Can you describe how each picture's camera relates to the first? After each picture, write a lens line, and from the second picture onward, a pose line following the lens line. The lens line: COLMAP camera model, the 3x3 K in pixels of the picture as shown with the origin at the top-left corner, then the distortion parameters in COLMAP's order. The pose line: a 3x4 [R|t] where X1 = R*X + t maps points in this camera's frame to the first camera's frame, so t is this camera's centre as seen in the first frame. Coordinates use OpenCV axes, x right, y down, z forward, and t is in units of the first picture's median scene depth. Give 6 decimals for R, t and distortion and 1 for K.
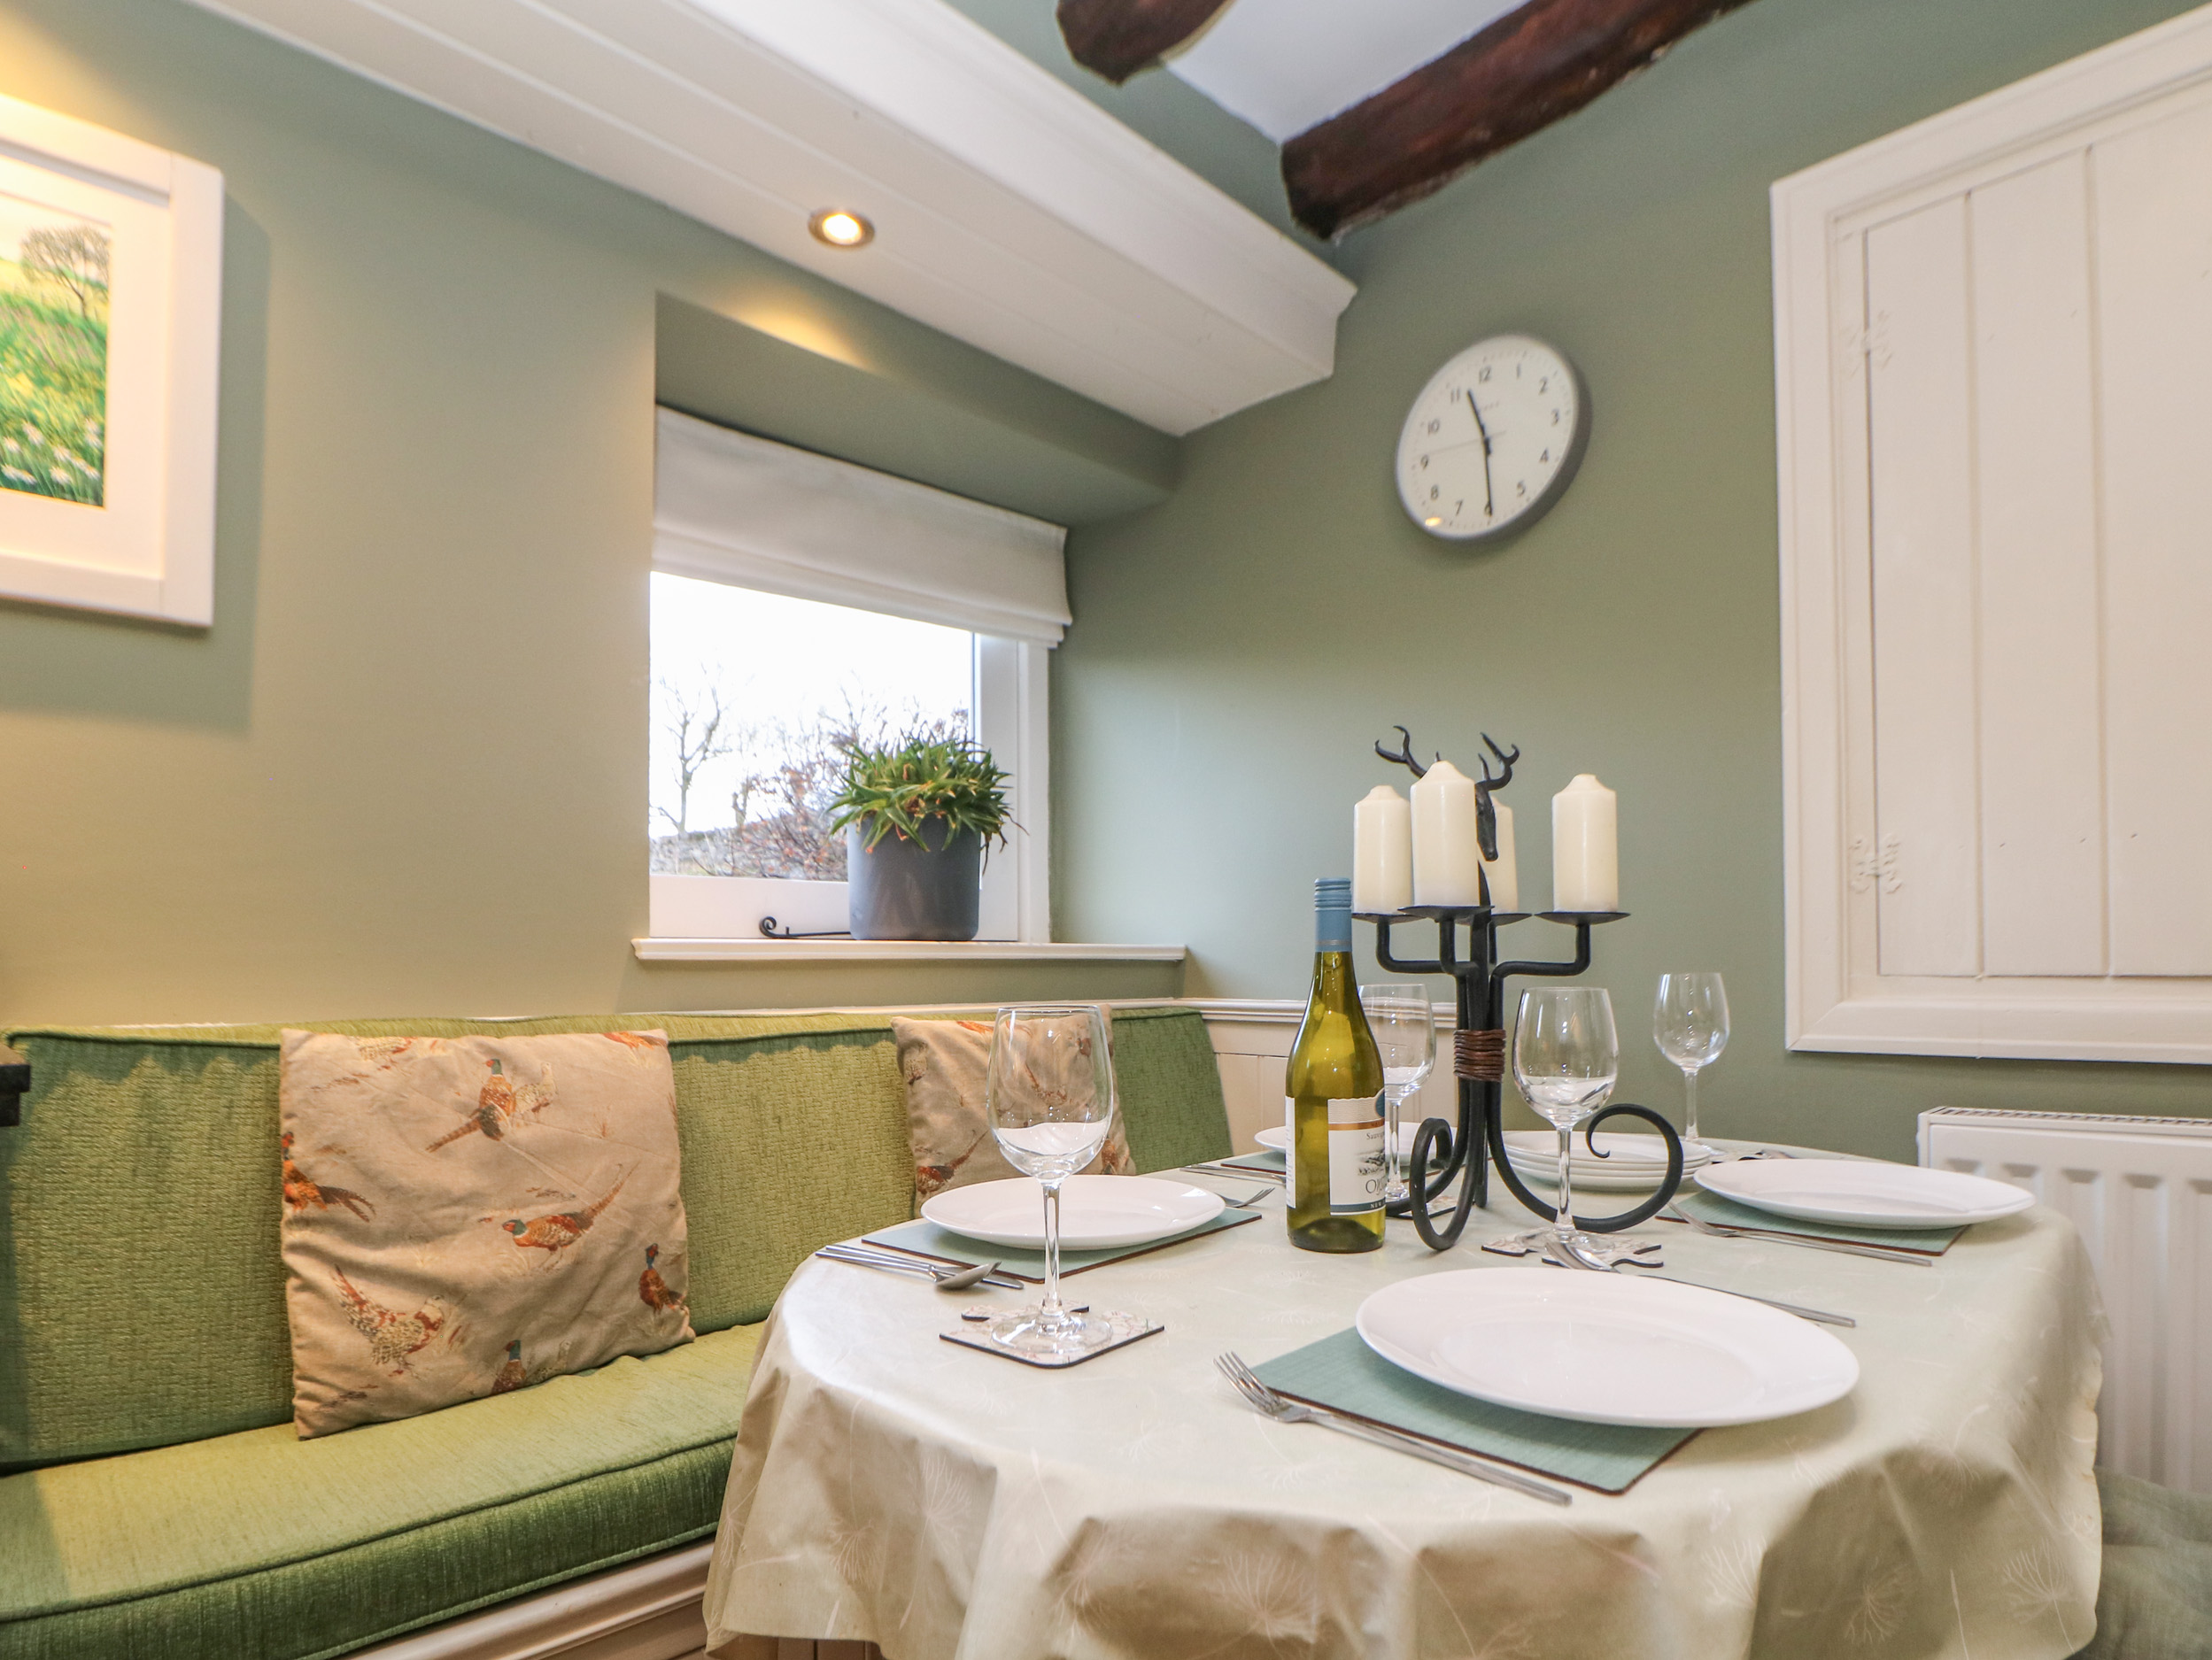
lens RADIAL K [[1233.3, 0, 1101.6], [0, 1233.3, 962.4], [0, 0, 1]] dist [-0.003548, -0.001720]
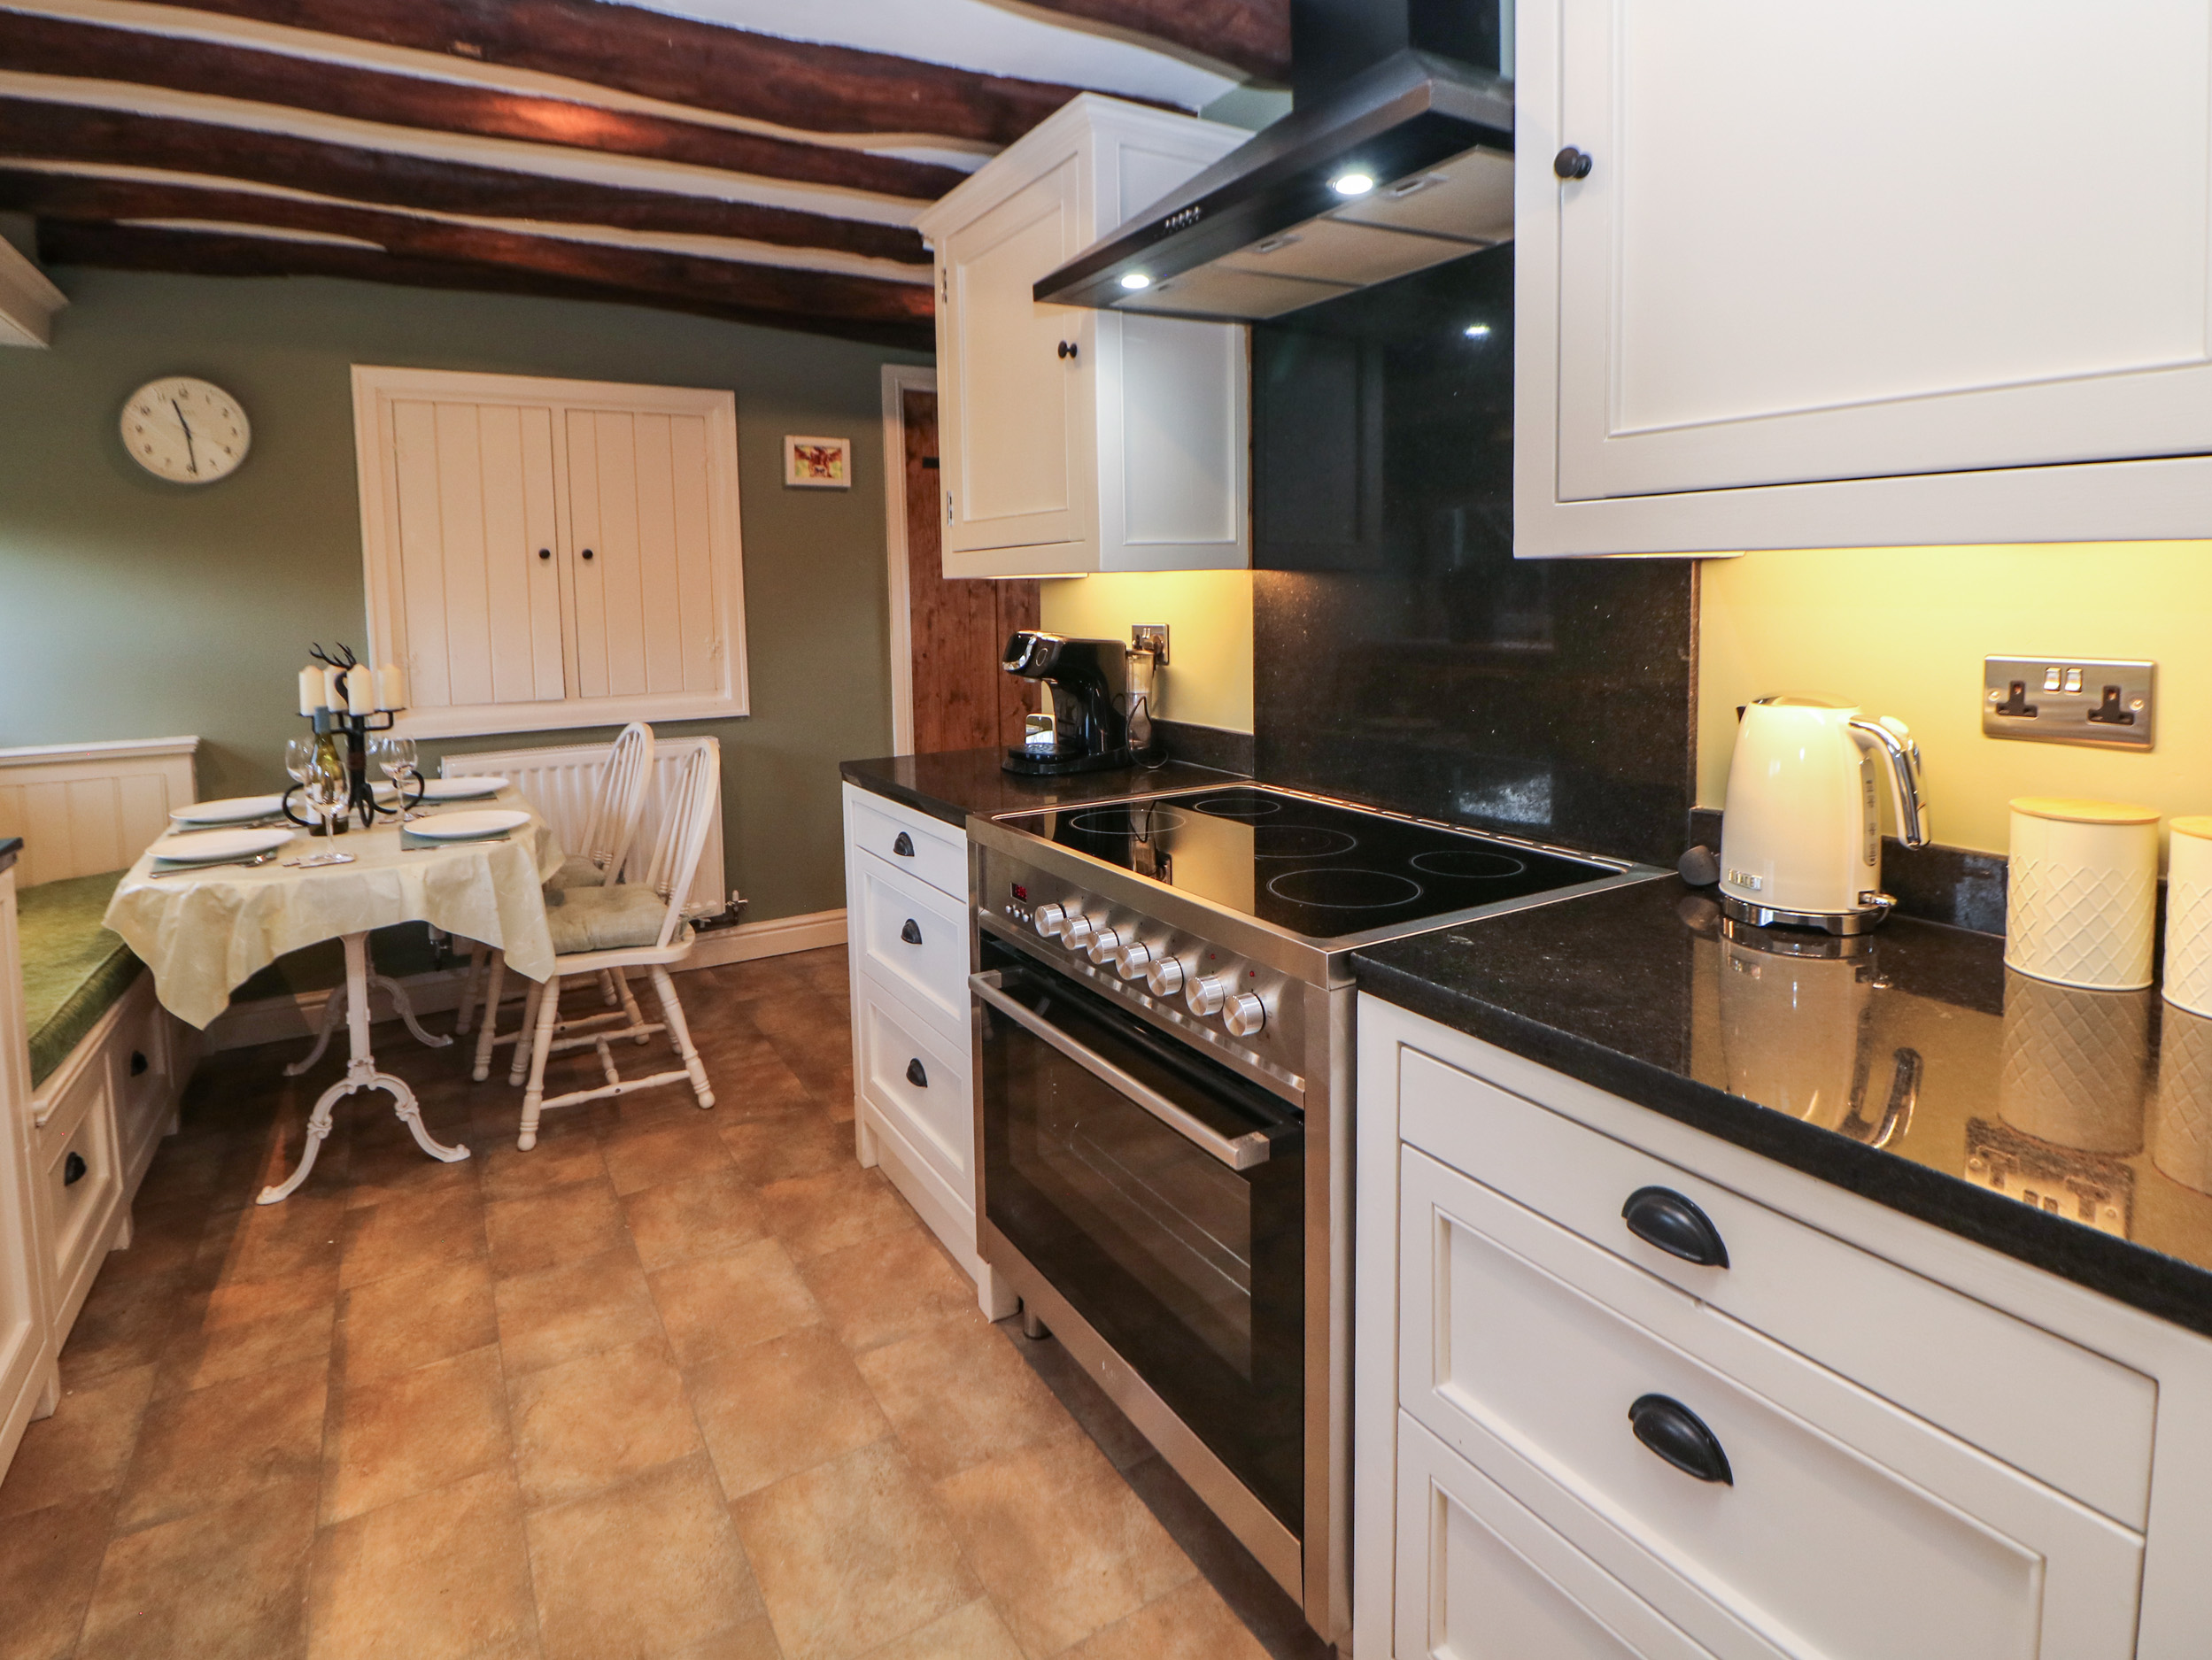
lens RADIAL K [[1184.5, 0, 1117.7], [0, 1184.5, 673.9], [0, 0, 1]] dist [0.002259, -0.008718]
pose [[0.229073, -0.068181, 0.971019, -1.510423], [0.011790, 0.997665, 0.067270, -0.227788], [-0.973338, -0.003961, 0.229342, -1.027109]]
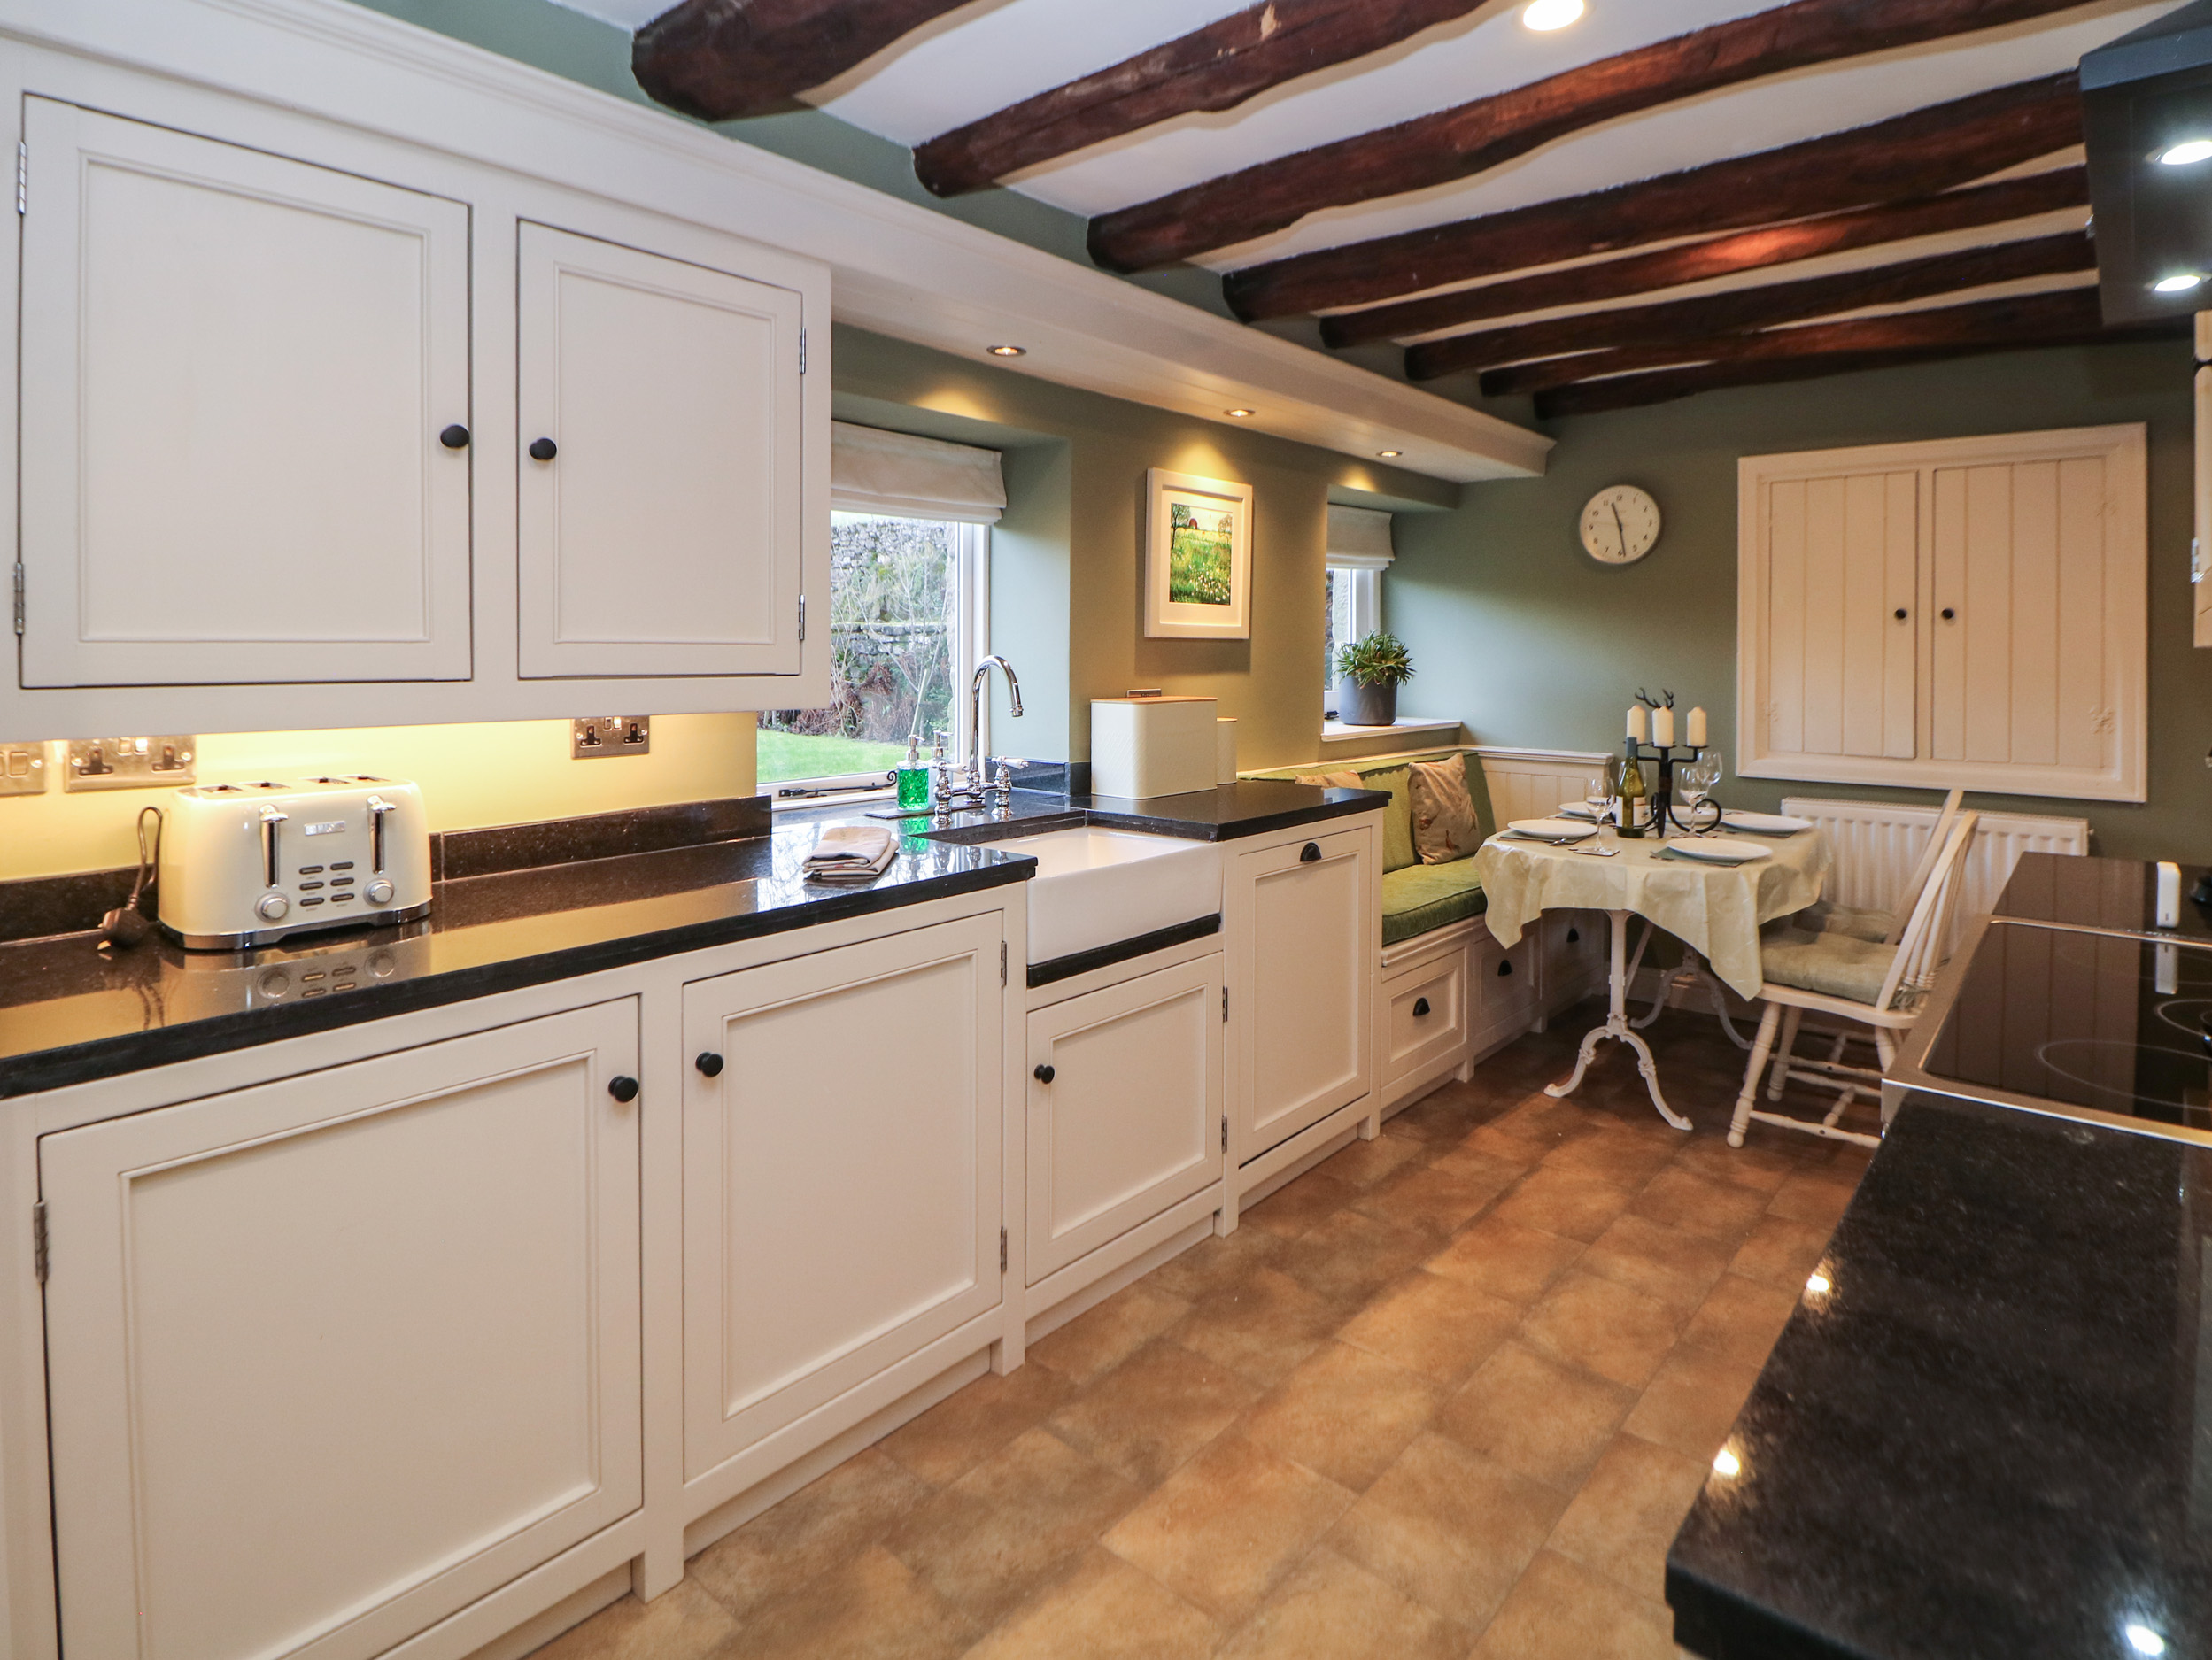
lens RADIAL K [[1184.5, 0, 1117.7], [0, 1184.5, 673.9], [0, 0, 1]] dist [0.002259, -0.008718]
pose [[0.996712, 0.010638, 0.080323, -1.193539], [-0.012888, 0.999538, 0.027543, -0.247429], [-0.079993, -0.028487, 0.996388, -1.751974]]
